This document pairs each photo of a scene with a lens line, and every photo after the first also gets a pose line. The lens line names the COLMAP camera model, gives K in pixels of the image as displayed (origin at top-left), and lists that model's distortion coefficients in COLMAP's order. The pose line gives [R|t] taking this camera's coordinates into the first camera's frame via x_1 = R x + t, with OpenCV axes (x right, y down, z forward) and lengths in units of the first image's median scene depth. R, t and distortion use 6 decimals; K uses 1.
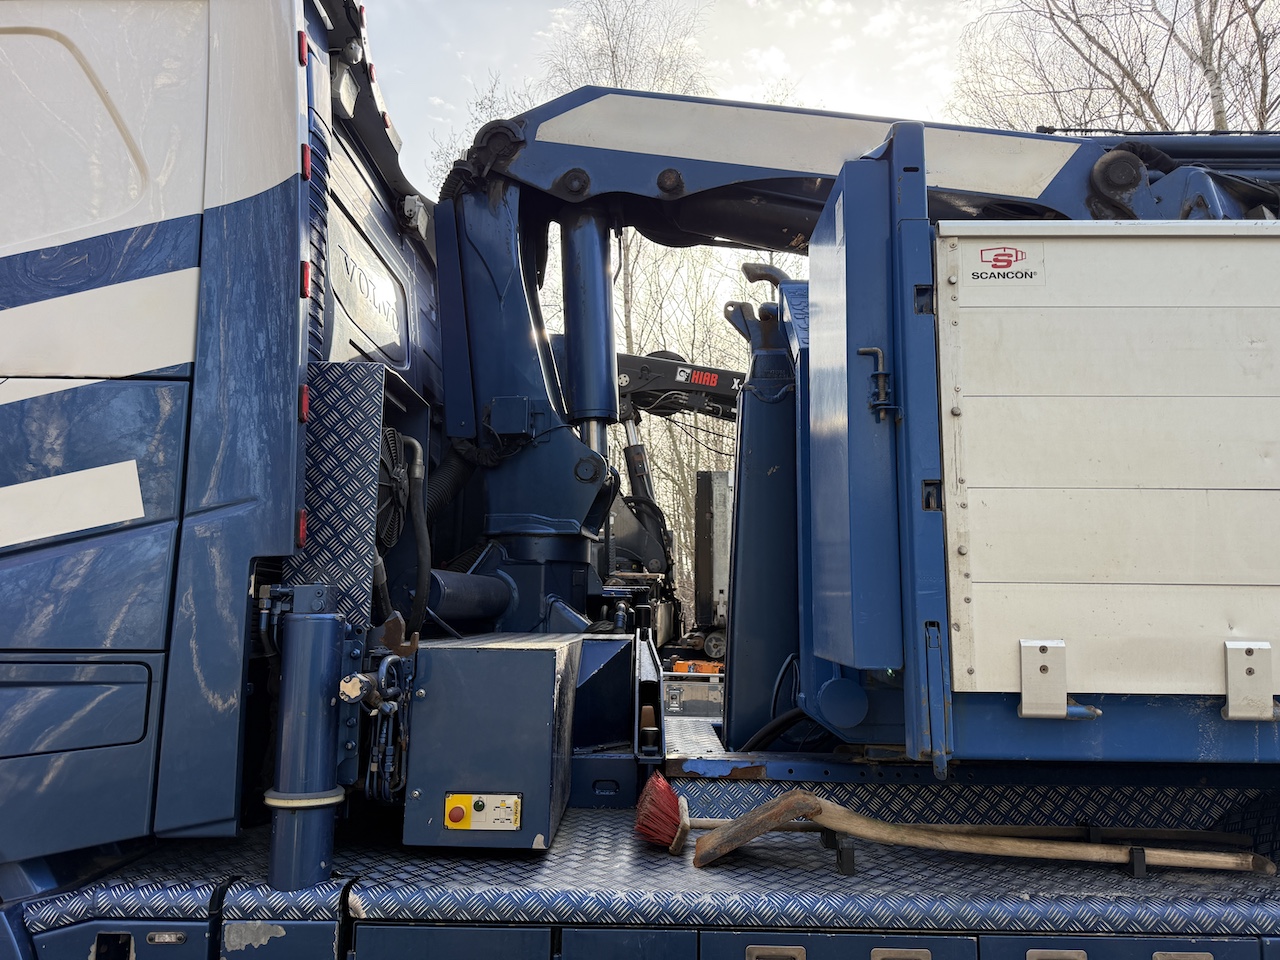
lens RADIAL K [[930.5, 0, 637.6], [0, 930.5, 480.0], [0, 0, 1]] dist [0.033169, -0.051510]
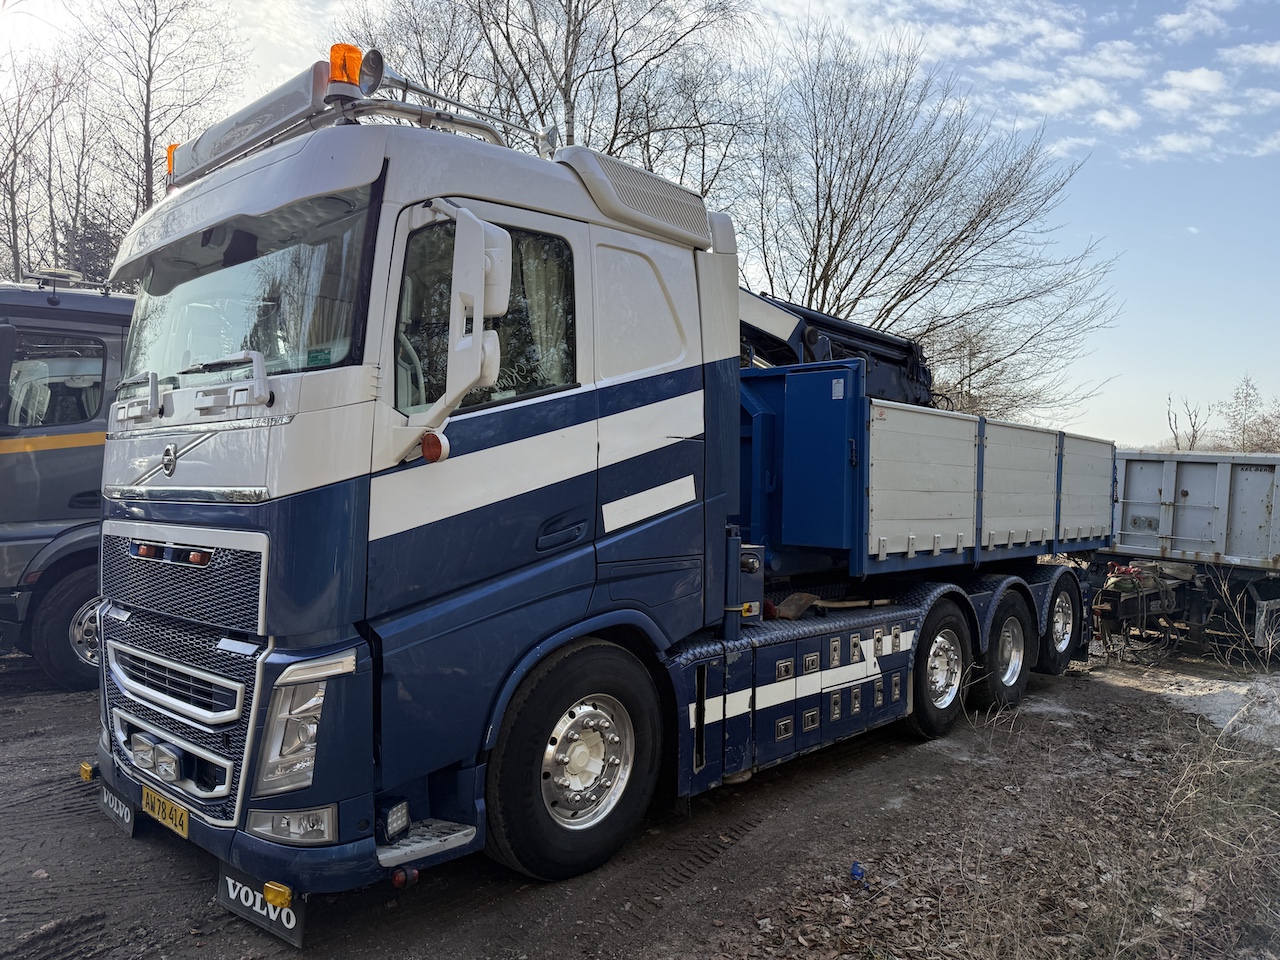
lens RADIAL K [[930.5, 0, 642.3], [0, 930.5, 480.2], [0, 0, 1]] dist [0.033169, -0.051510]
pose [[0.661946, 0.009380, 0.749493, -2.375817], [-0.118658, 0.988624, 0.092425, -0.210570], [-0.740100, -0.150114, 0.655529, -0.439457]]
